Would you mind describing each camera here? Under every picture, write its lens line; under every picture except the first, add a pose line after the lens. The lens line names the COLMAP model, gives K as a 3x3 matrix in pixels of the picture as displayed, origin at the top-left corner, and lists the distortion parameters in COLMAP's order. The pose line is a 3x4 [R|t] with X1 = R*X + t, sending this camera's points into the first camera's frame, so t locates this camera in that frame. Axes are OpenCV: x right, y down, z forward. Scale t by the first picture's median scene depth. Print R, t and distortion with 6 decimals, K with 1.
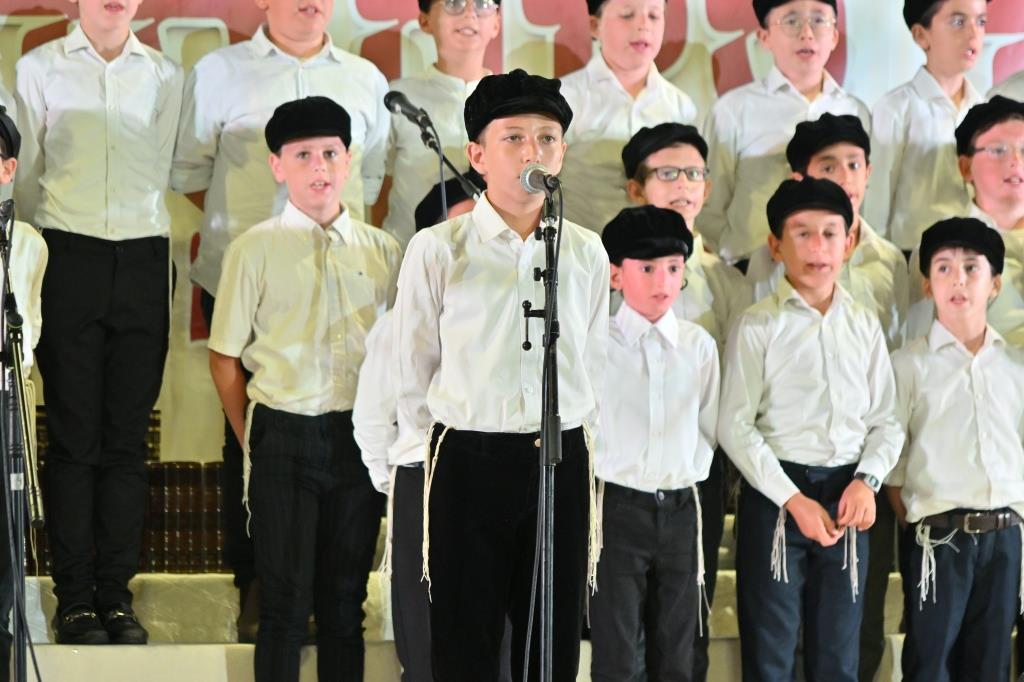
lens RADIAL K [[5328.1, 0, 510.6], [0, 5328.1, 339.6], [0, 0, 1]] dist [2.369963, 0.000000]
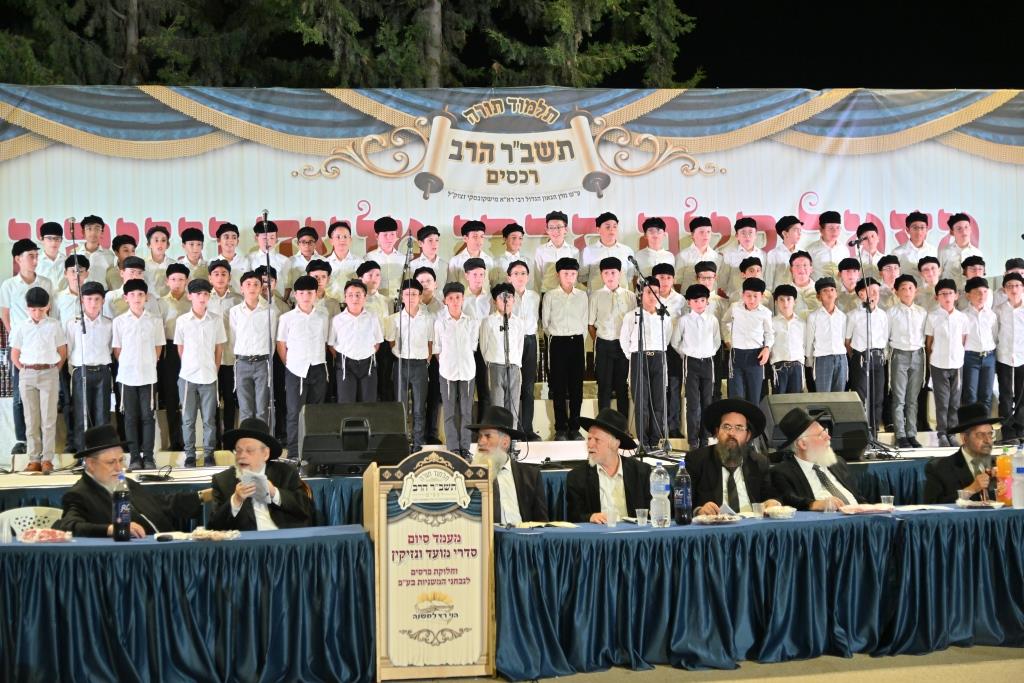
lens RADIAL K [[1830.0, 0, 511.9], [0, 1830.0, 340.7], [0, 0, 1]] dist [0.035415, 0.000000]
pose [[0.994593, -0.026714, -0.100358, 0.023920], [0.027688, 0.999582, 0.008326, 0.000810], [0.100094, -0.011060, 0.994917, -0.328422]]
